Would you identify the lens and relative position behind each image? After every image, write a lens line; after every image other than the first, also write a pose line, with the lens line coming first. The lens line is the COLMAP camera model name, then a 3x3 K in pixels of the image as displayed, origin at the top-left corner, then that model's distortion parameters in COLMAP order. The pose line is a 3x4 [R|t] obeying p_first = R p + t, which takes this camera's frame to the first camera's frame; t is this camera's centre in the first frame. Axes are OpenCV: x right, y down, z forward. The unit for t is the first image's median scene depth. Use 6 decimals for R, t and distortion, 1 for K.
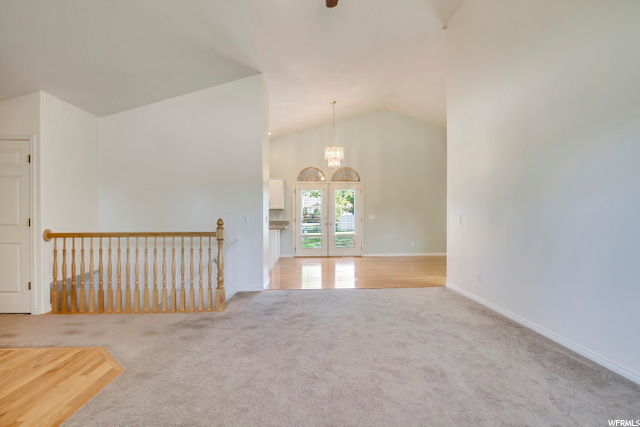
lens RADIAL K [[296.4, 0, 320.1], [0, 296.4, 216.4], [0, 0, 1]] dist [-0.015934, 0.000226]
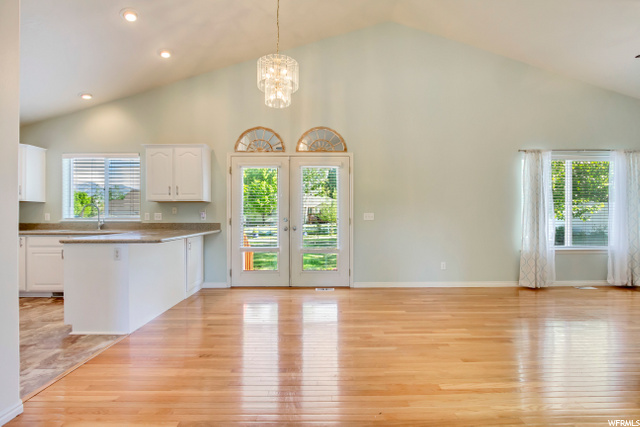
lens RADIAL K [[296.4, 0, 317.6], [0, 296.4, 215.4], [0, 0, 1]] dist [-0.015934, 0.000226]
pose [[0.998988, 0.002501, -0.044914, 0.104227], [-0.002775, 0.999978, -0.006027, 0.003580], [0.044898, 0.006146, 0.998973, 0.445816]]
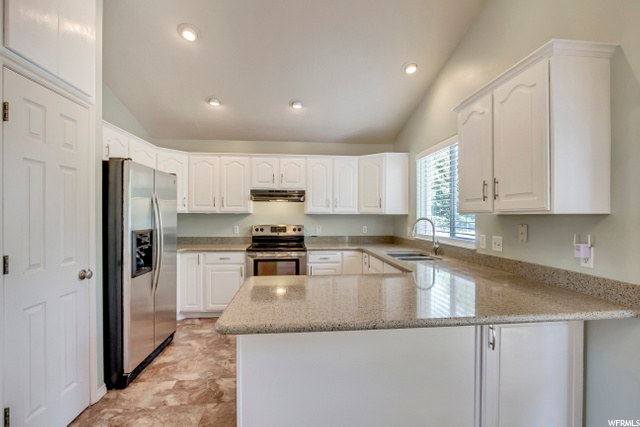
lens RADIAL K [[296.4, 0, 319.7], [0, 296.4, 213.0], [0, 0, 1]] dist [-0.015934, 0.000226]
pose [[0.035163, -0.002317, -0.999379, 0.042936], [0.001222, 0.999997, -0.002275, -0.024691], [0.999381, -0.001142, 0.035166, 0.818760]]
